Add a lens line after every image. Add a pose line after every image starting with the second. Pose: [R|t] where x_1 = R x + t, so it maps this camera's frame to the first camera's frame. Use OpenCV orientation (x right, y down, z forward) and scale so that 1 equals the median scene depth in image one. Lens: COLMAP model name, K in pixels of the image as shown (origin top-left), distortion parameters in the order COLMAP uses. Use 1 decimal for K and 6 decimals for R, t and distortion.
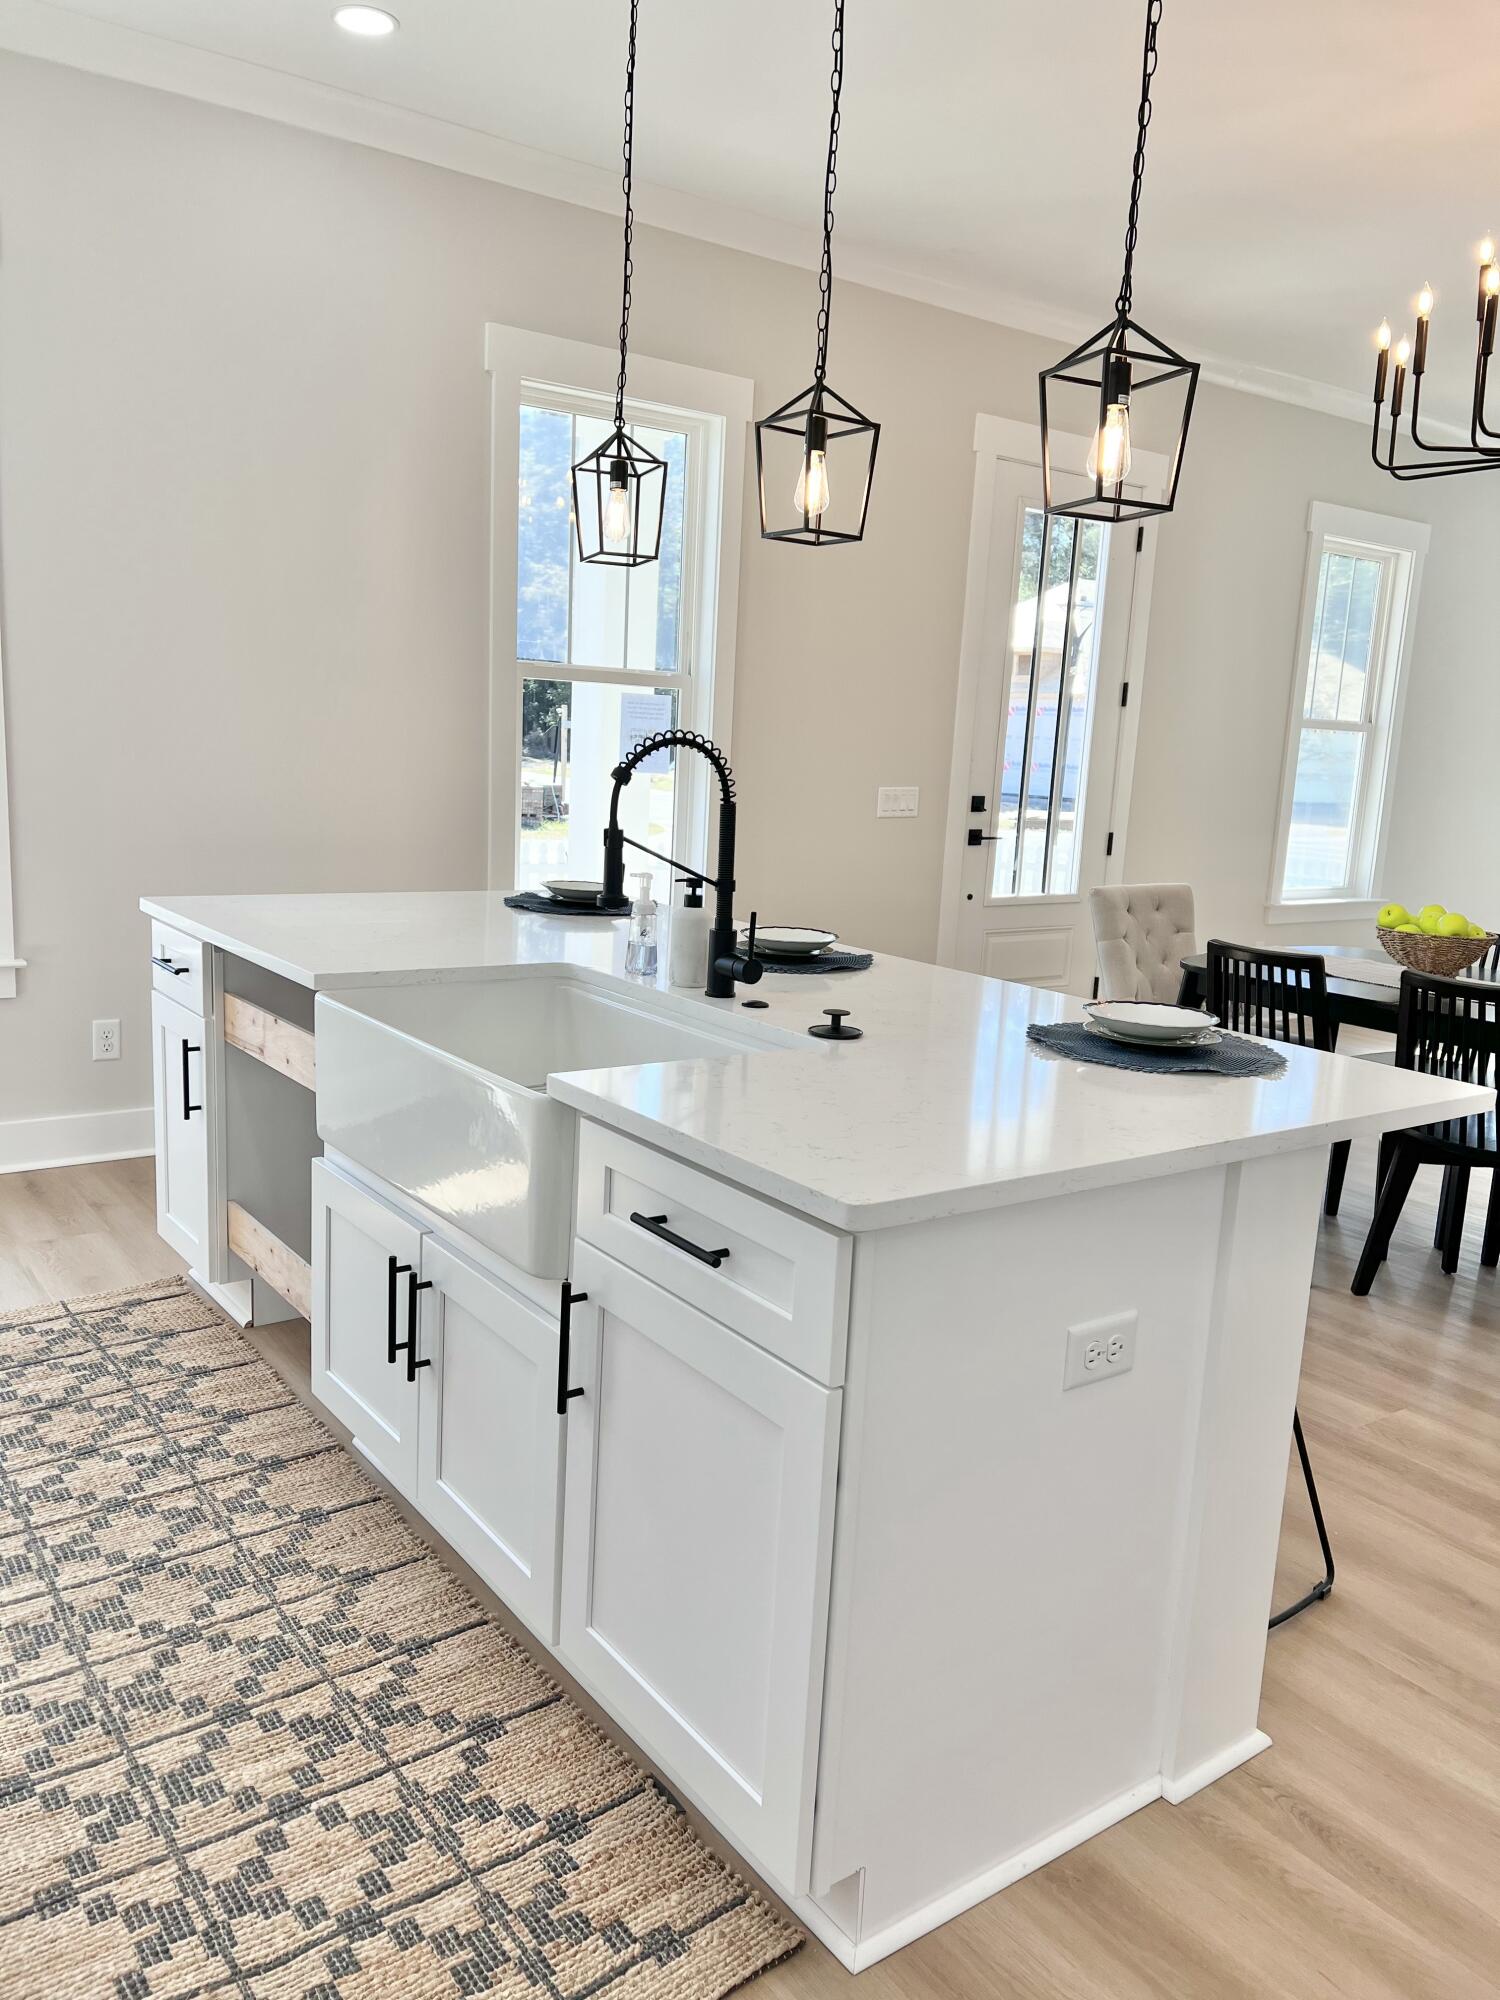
lens RADIAL K [[1506.3, 0, 737.4], [0, 1506.3, 996.7], [0, 0, 1]] dist [0.057177, -0.061614]
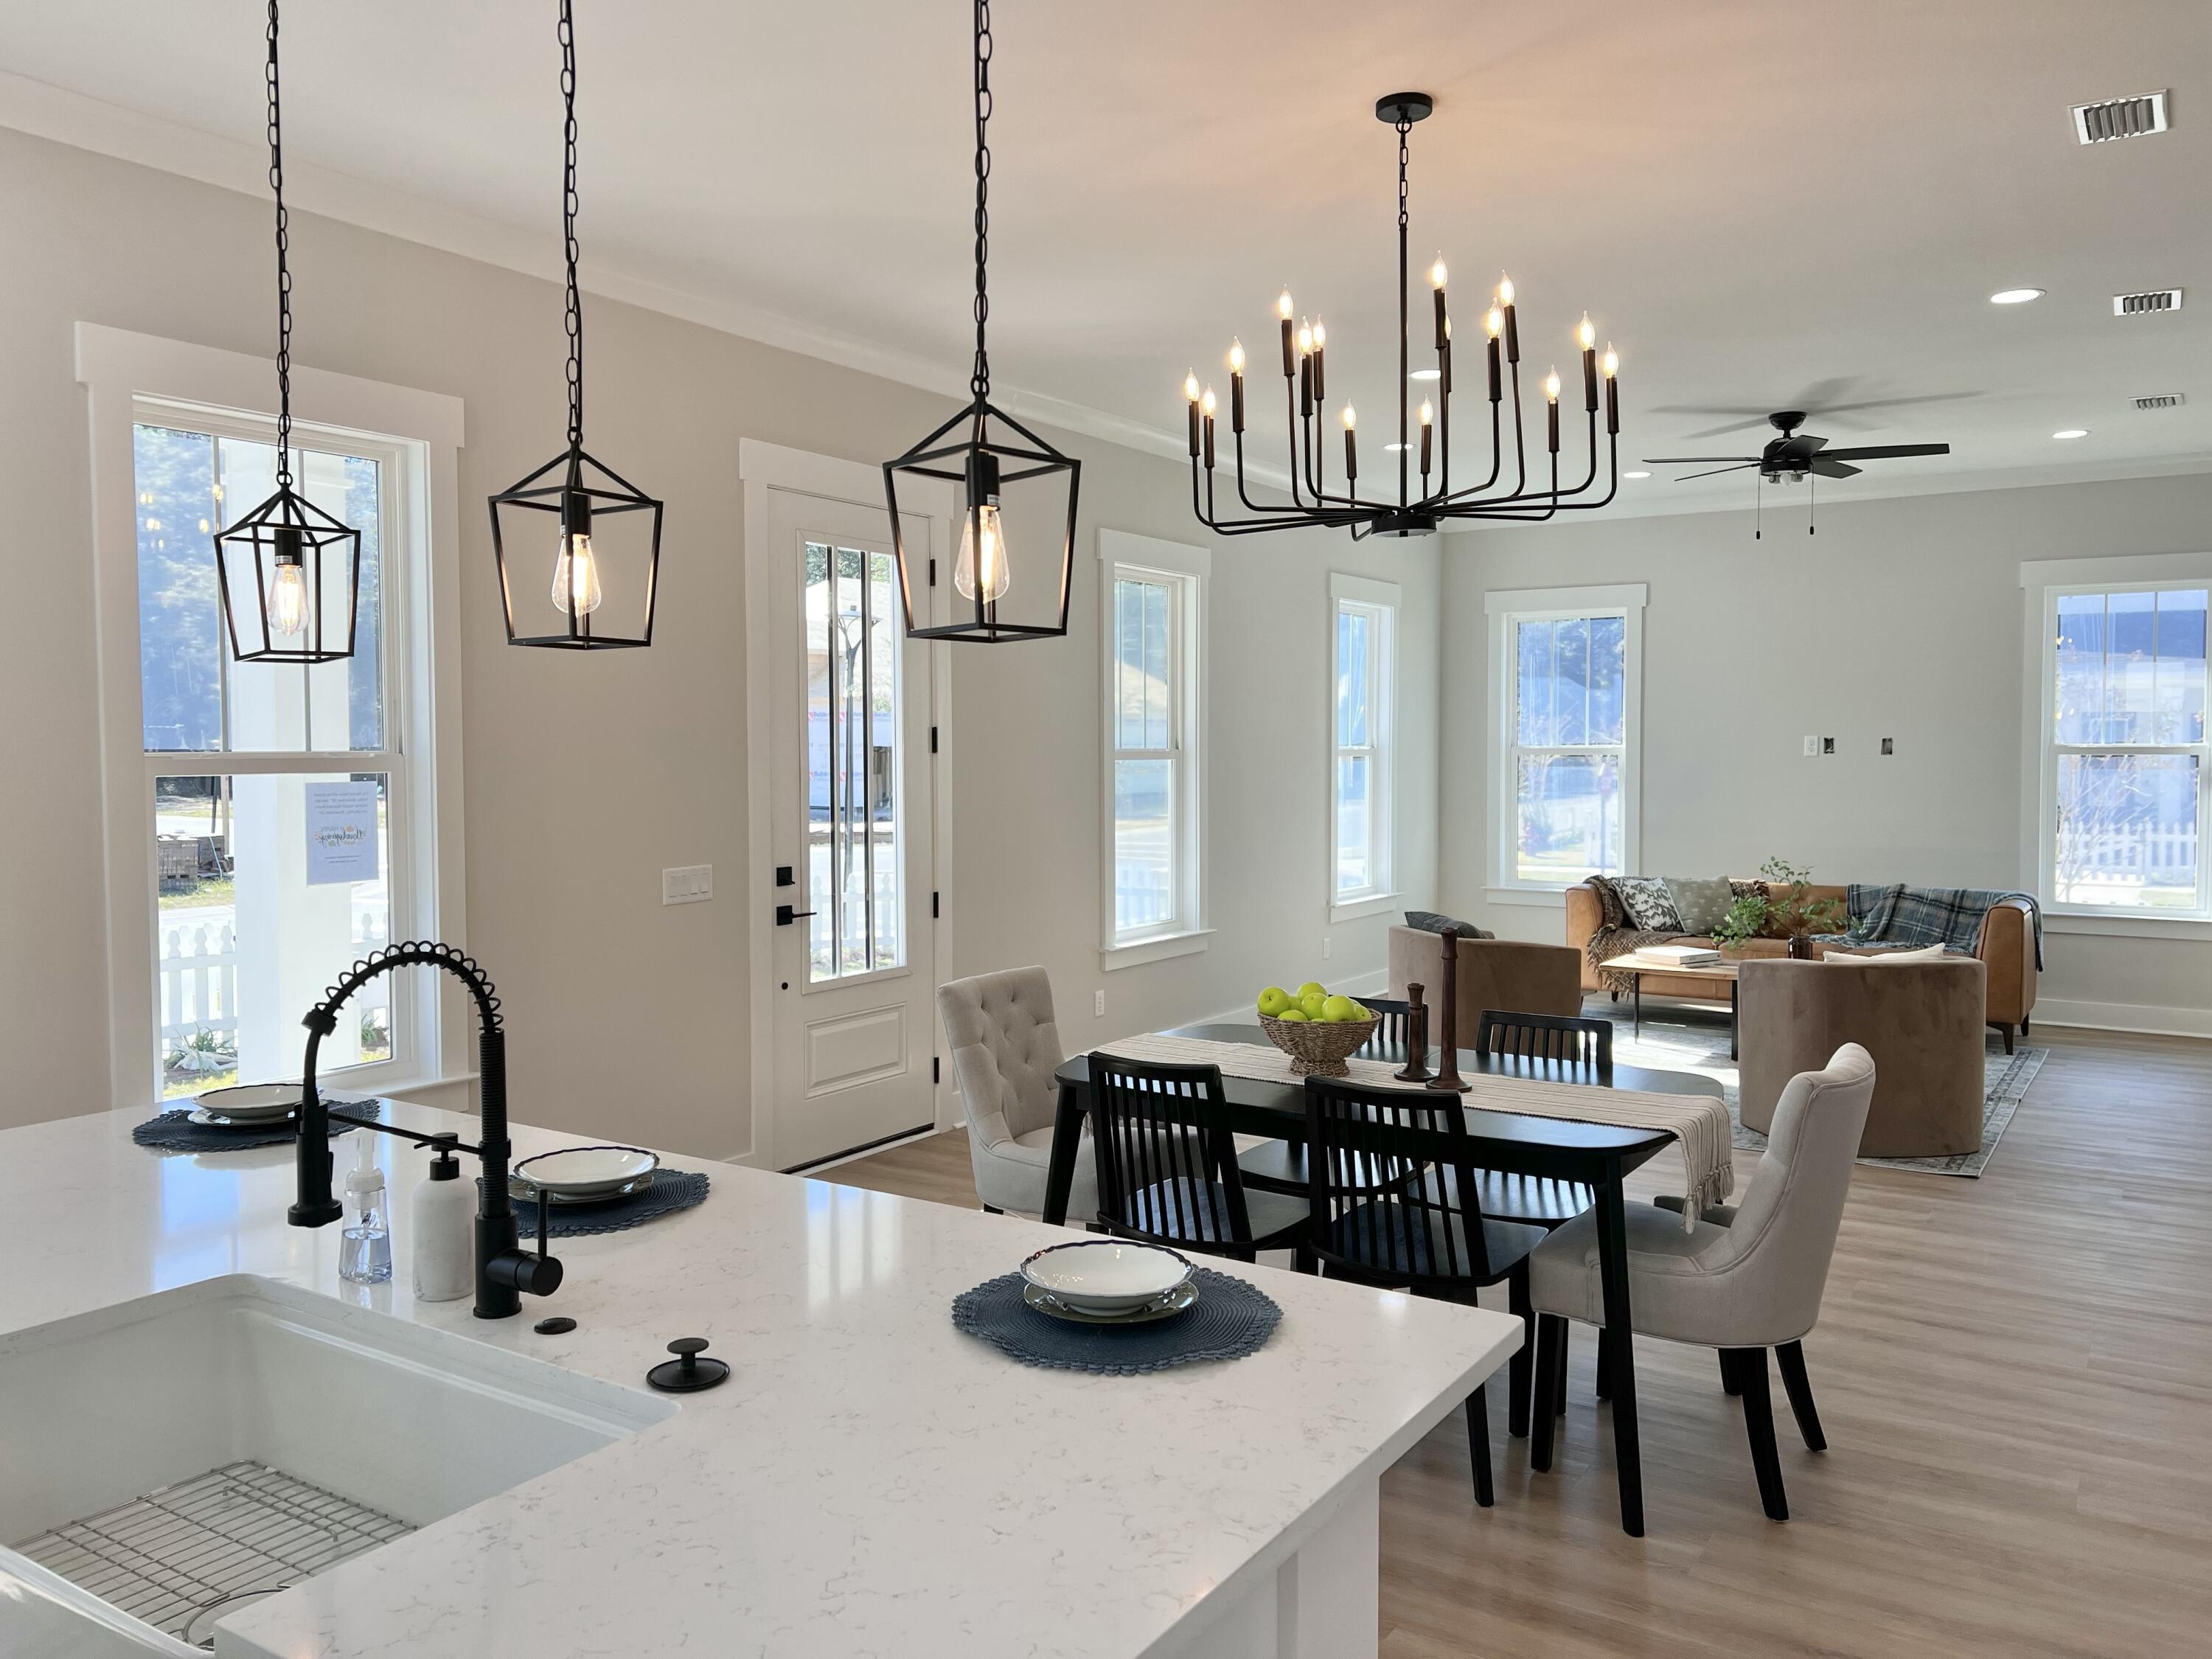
lens RADIAL K [[1666.0, 0, 1114.6], [0, 1666.0, 811.7], [0, 0, 1]] dist [0.057177, -0.061614]
pose [[0.930299, -0.066792, 0.360671, -0.008529], [0.113321, 0.987515, -0.109418, -0.083742], [-0.348859, 0.142663, 0.926253, 0.124798]]
